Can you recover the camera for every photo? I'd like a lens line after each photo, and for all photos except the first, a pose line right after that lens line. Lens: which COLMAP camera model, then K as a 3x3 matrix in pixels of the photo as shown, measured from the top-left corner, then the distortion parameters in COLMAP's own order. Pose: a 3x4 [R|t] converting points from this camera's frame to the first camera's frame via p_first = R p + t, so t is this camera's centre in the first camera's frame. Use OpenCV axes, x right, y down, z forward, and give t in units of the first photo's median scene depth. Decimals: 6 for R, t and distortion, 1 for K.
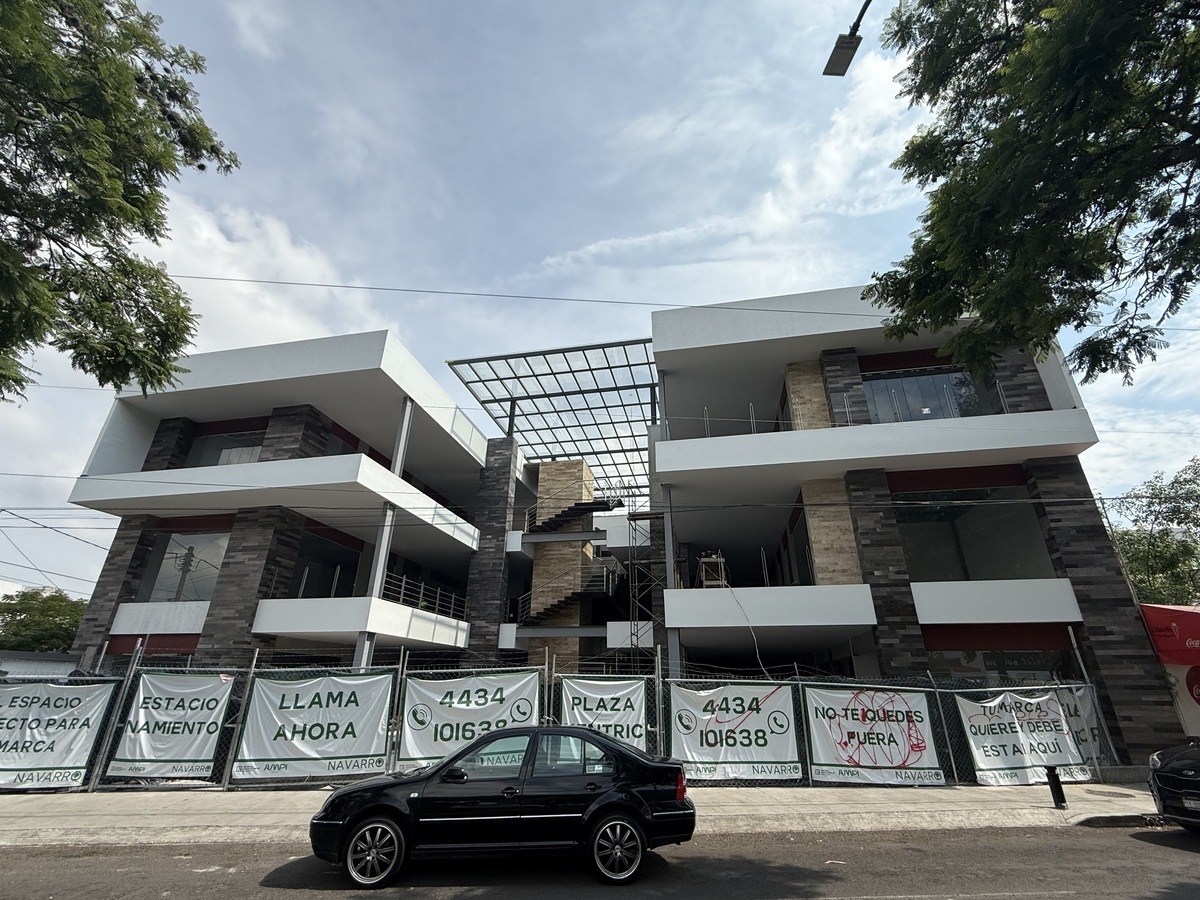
lens RADIAL K [[536.1, 0, 598.1], [0, 536.1, 443.8], [0, 0, 1]] dist [-0.007928, 0.002992]
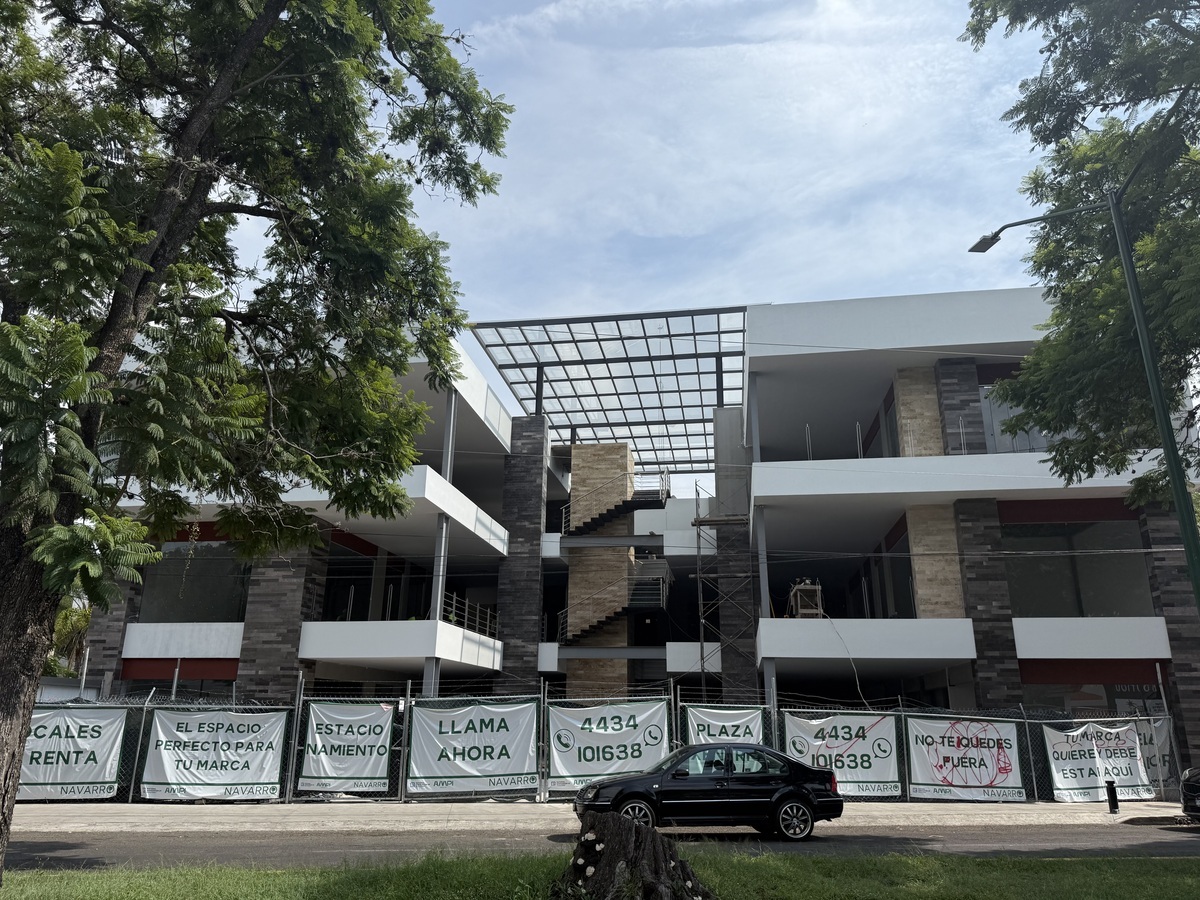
lens RADIAL K [[847.4, 0, 589.3], [0, 847.4, 446.3], [0, 0, 1]] dist [0.034814, -0.049490]
pose [[0.999037, 0.017136, 0.040395, -0.261083], [-0.021806, 0.992754, 0.118169, -0.218125], [-0.038077, -0.118936, 0.992172, -0.485280]]
